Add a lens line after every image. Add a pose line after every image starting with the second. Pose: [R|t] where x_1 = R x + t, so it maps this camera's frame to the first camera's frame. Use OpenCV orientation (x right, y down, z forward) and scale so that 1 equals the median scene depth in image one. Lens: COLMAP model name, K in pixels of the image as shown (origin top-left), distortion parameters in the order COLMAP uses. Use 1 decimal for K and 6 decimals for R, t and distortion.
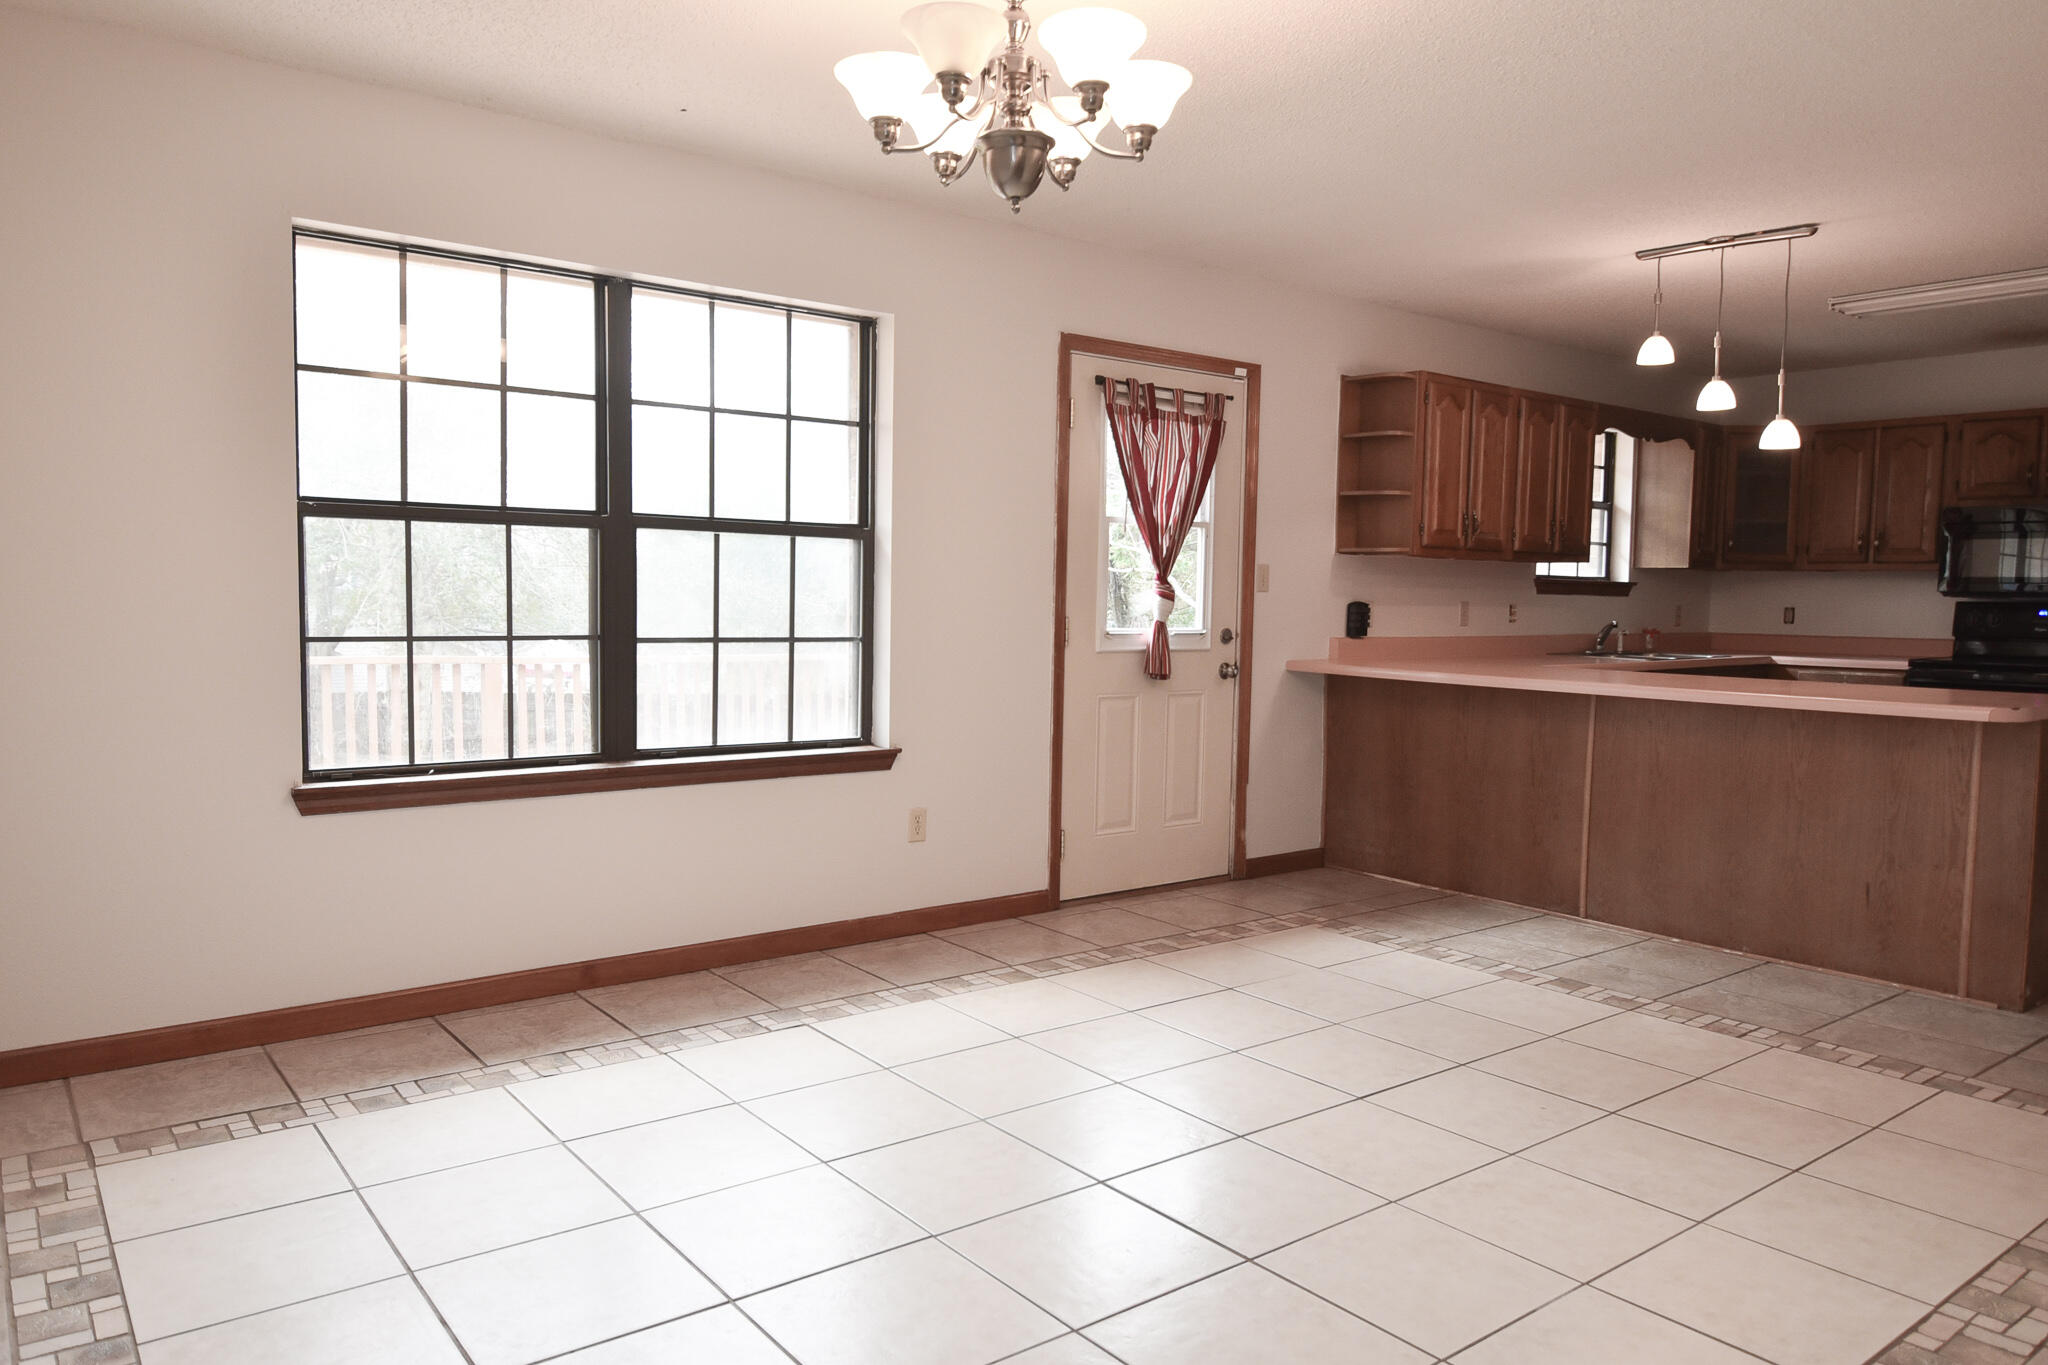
lens RADIAL K [[1380.5, 0, 1024.0], [0, 1380.5, 682.5], [0, 0, 1]] dist [0.033250, -0.001868]
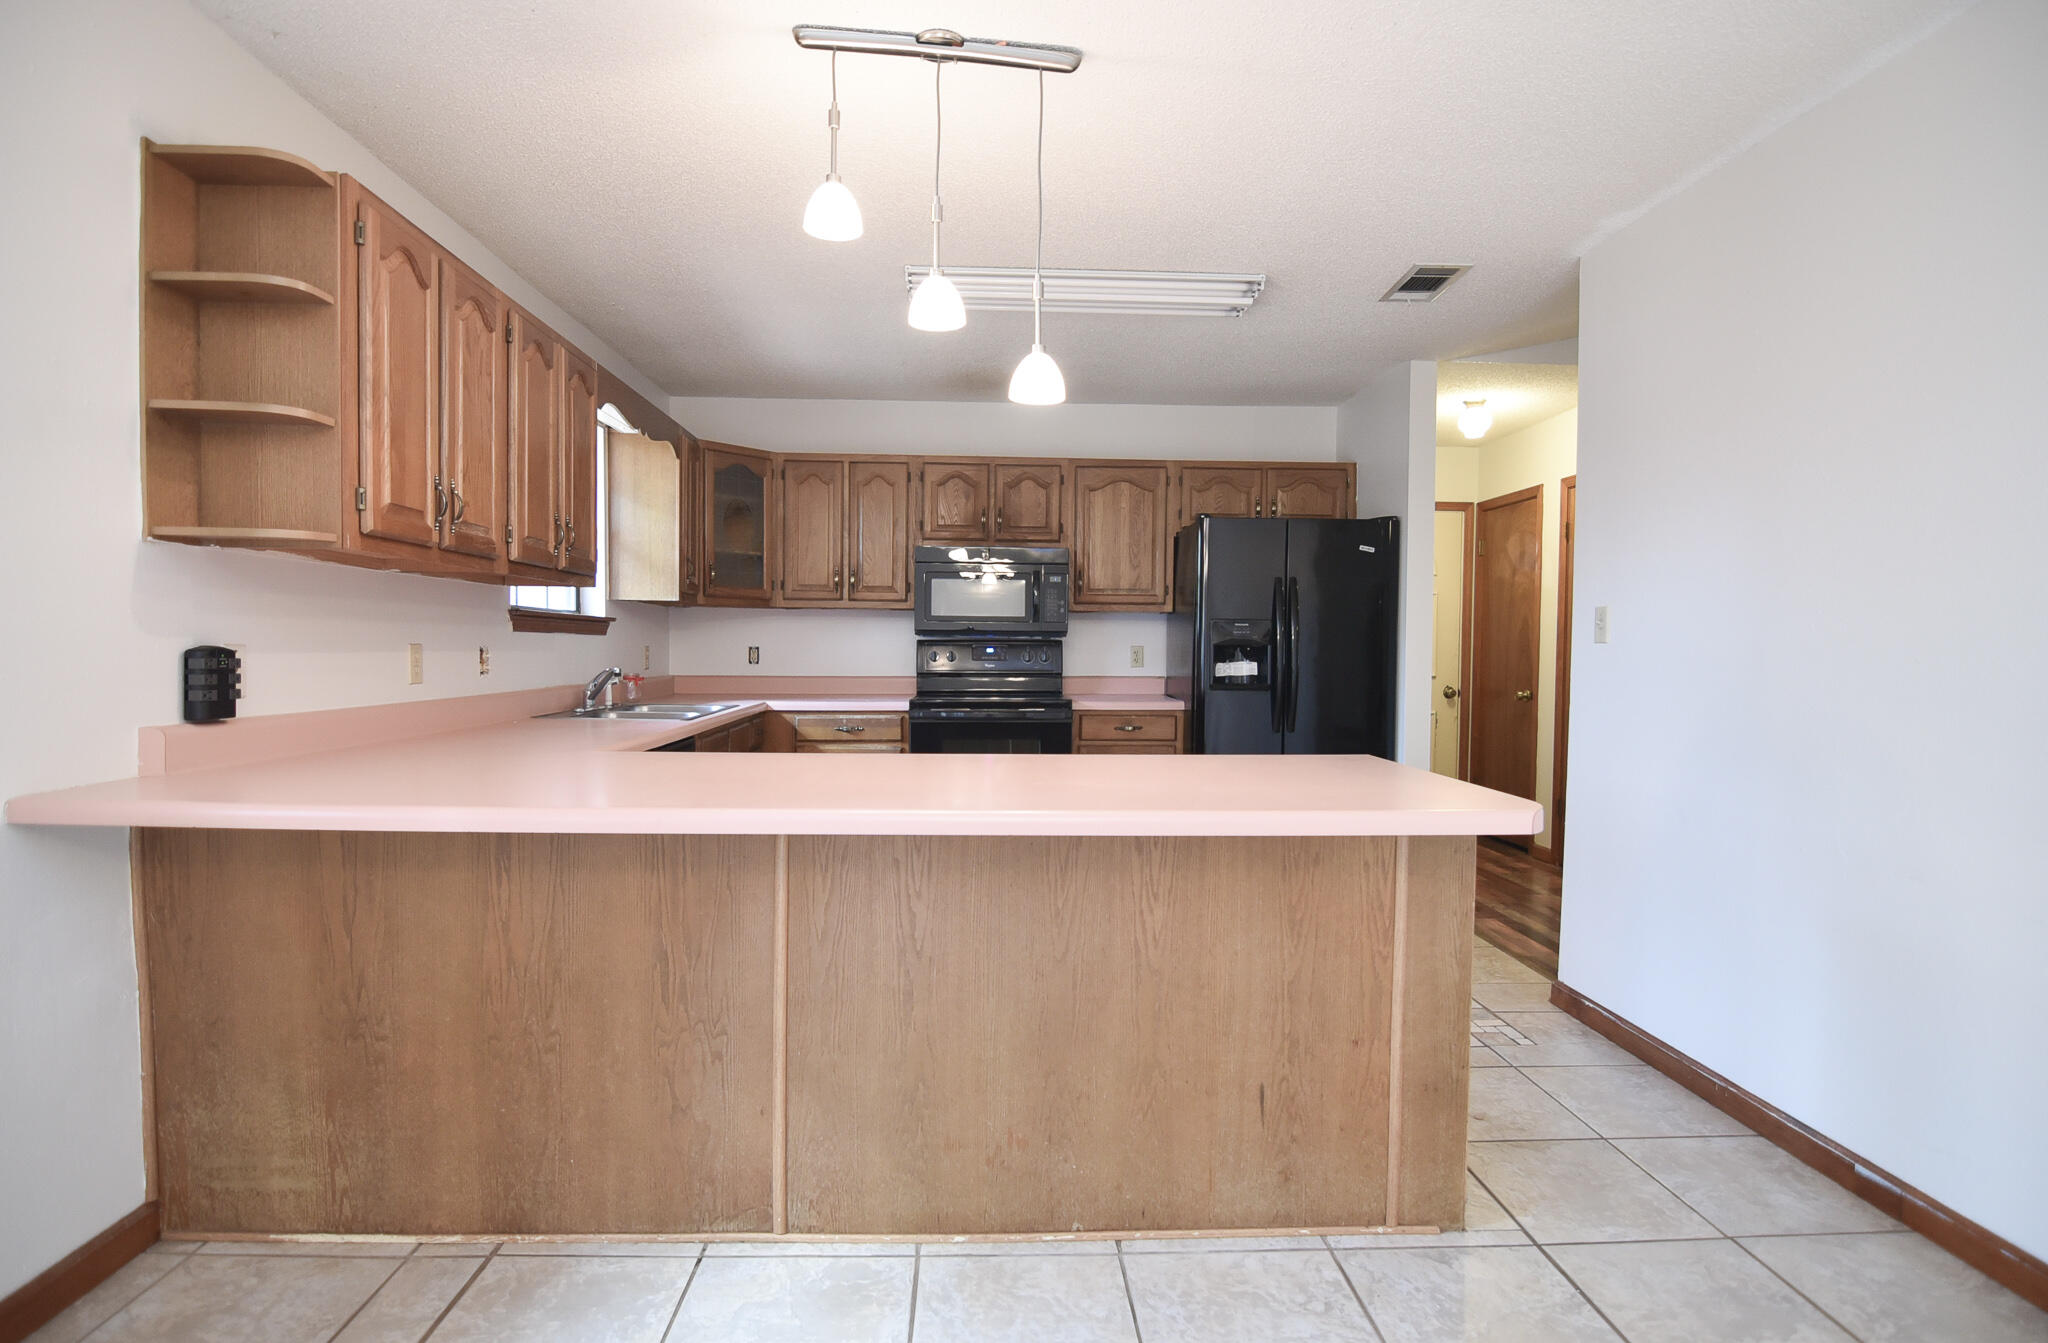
lens RADIAL K [[1001.2, 0, 1027.1], [0, 1001.2, 680.3], [0, 0, 1]] dist [-0.023798, -0.001373]
pose [[0.575015, -0.038487, 0.817237, 0.128096], [0.053193, 0.998538, 0.009598, -0.035355], [-0.816412, 0.037952, 0.576221, 0.582784]]
